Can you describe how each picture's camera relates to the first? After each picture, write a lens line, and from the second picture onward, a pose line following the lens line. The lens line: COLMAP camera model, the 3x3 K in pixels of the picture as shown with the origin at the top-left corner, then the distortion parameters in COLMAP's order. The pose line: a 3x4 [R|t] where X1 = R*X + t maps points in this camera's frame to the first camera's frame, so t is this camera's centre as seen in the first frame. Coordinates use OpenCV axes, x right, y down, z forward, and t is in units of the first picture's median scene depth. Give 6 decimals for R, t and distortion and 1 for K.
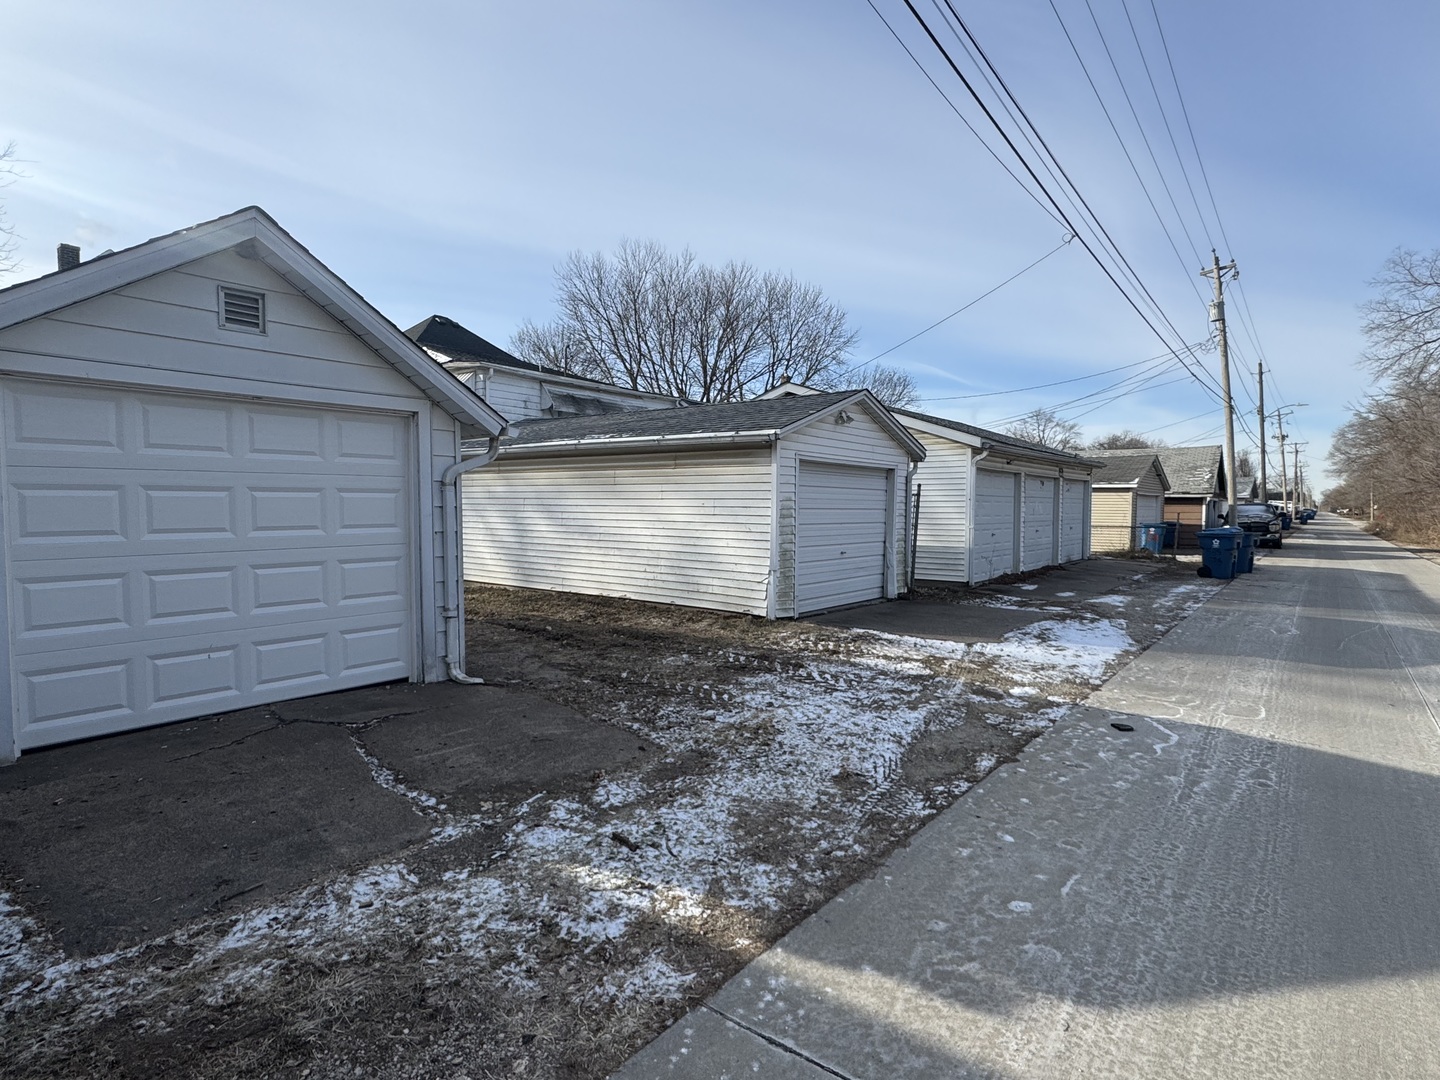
lens RADIAL K [[771.9, 0, 720.0], [0, 771.9, 540.0], [0, 0, 1]] dist [-0.003449, -0.000111]
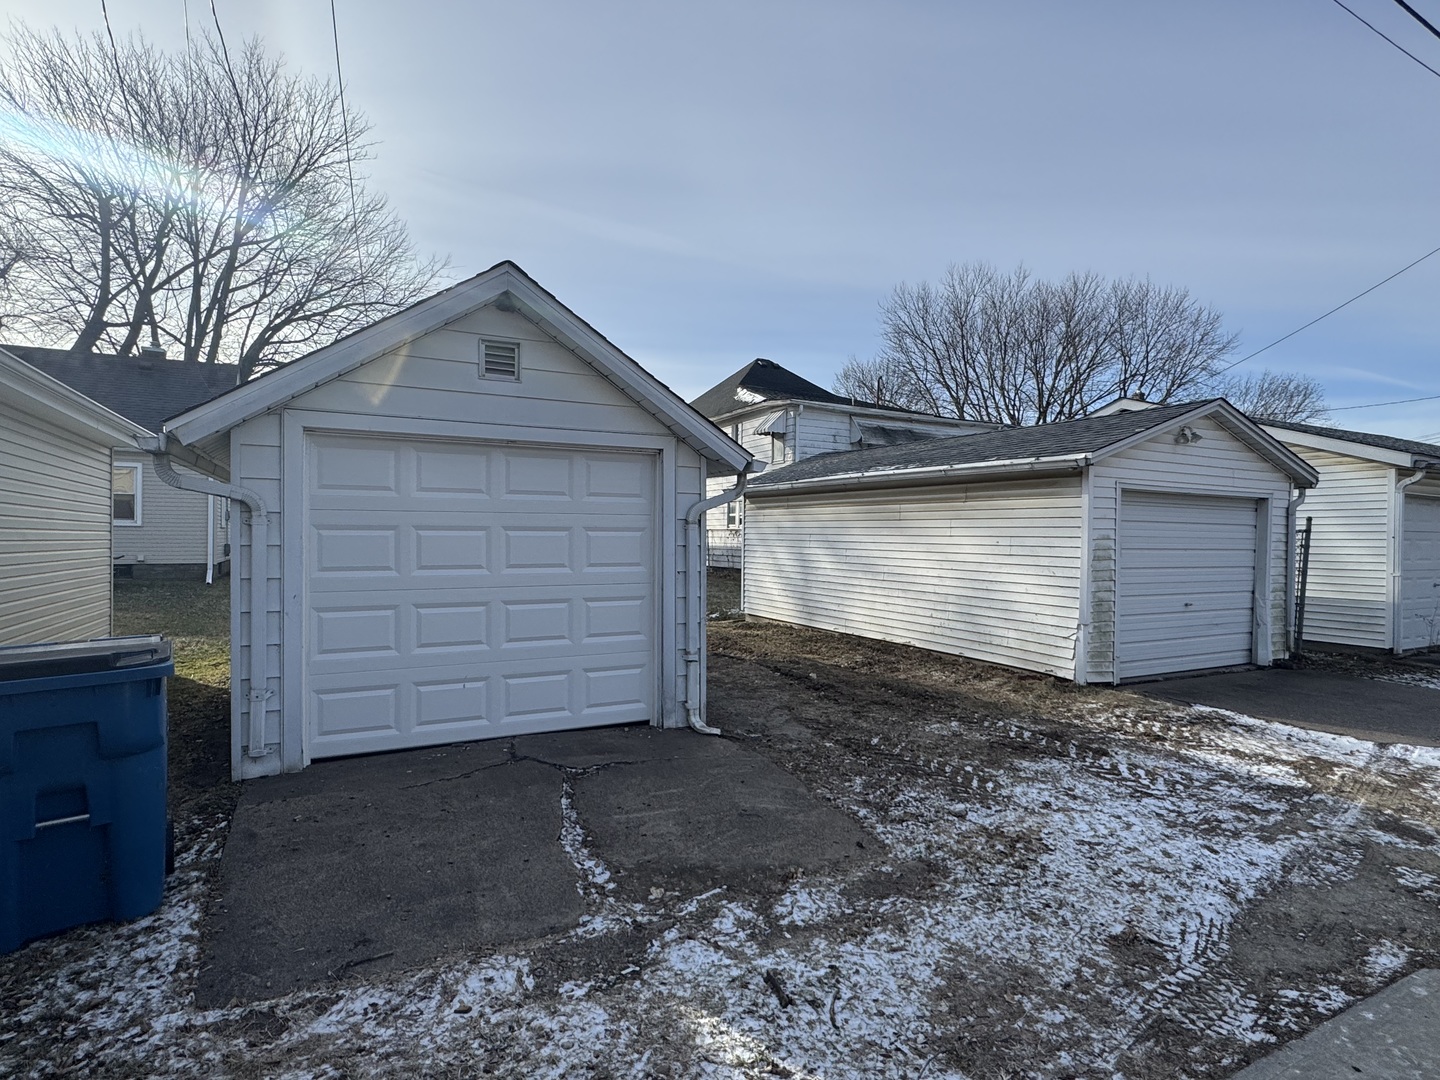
lens RADIAL K [[771.9, 0, 720.0], [0, 771.9, 540.0], [0, 0, 1]] dist [-0.003449, -0.000111]
pose [[0.913548, 0.006473, -0.406679, 0.072048], [-0.023762, 0.999015, -0.037478, -0.014998], [0.406036, 0.043901, 0.912802, 0.134029]]
